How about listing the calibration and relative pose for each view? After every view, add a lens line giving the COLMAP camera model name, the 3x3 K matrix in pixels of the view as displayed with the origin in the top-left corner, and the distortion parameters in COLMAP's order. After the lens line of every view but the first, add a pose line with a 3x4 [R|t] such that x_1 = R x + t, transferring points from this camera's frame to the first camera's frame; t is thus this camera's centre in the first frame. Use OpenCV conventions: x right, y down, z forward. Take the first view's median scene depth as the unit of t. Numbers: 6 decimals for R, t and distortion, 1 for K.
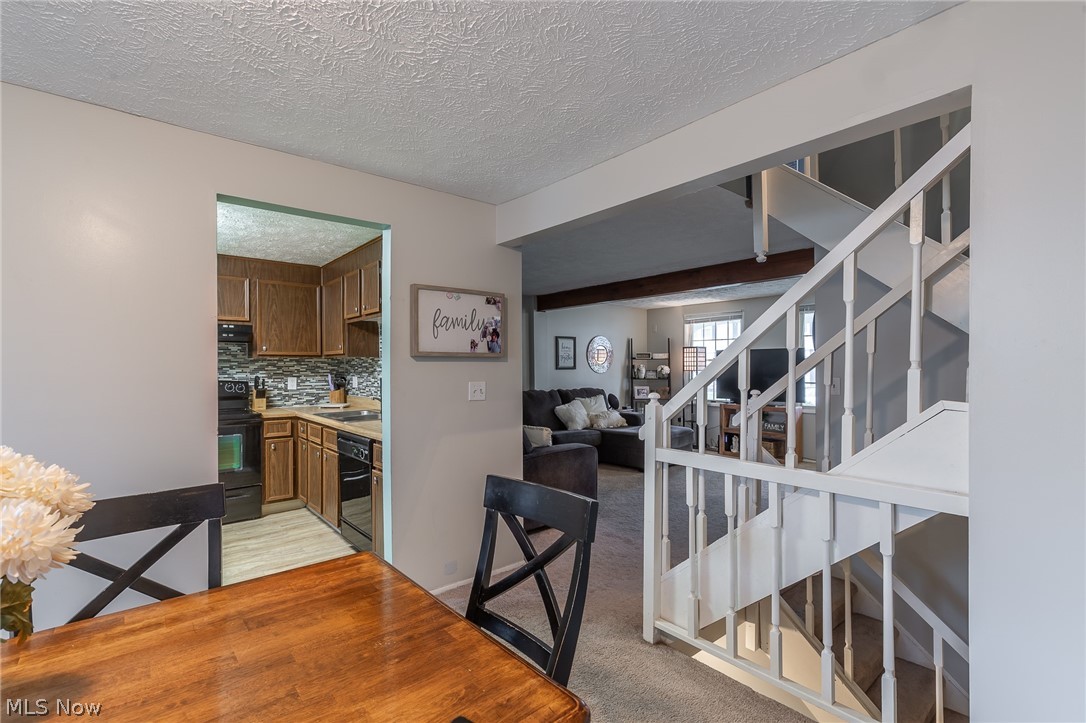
lens RADIAL K [[479.7, 0, 540.0], [0, 479.7, 358.9], [0, 0, 1]] dist [0.002064, -0.000216]
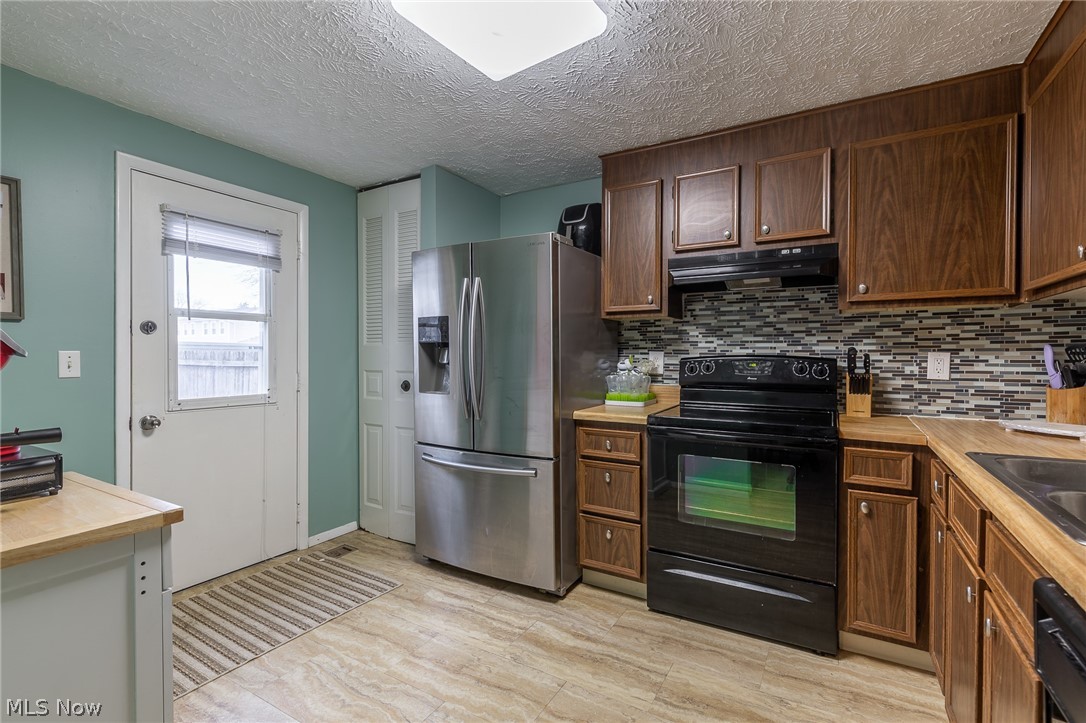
lens RADIAL K [[494.6, 0, 545.8], [0, 494.6, 364.1], [0, 0, 1]] dist [0.003485, -0.000166]
pose [[0.326762, 0.024857, -0.944780, -0.205686], [0.012818, 0.999446, 0.030728, 0.031638], [0.945020, -0.022151, 0.326262, 0.520938]]
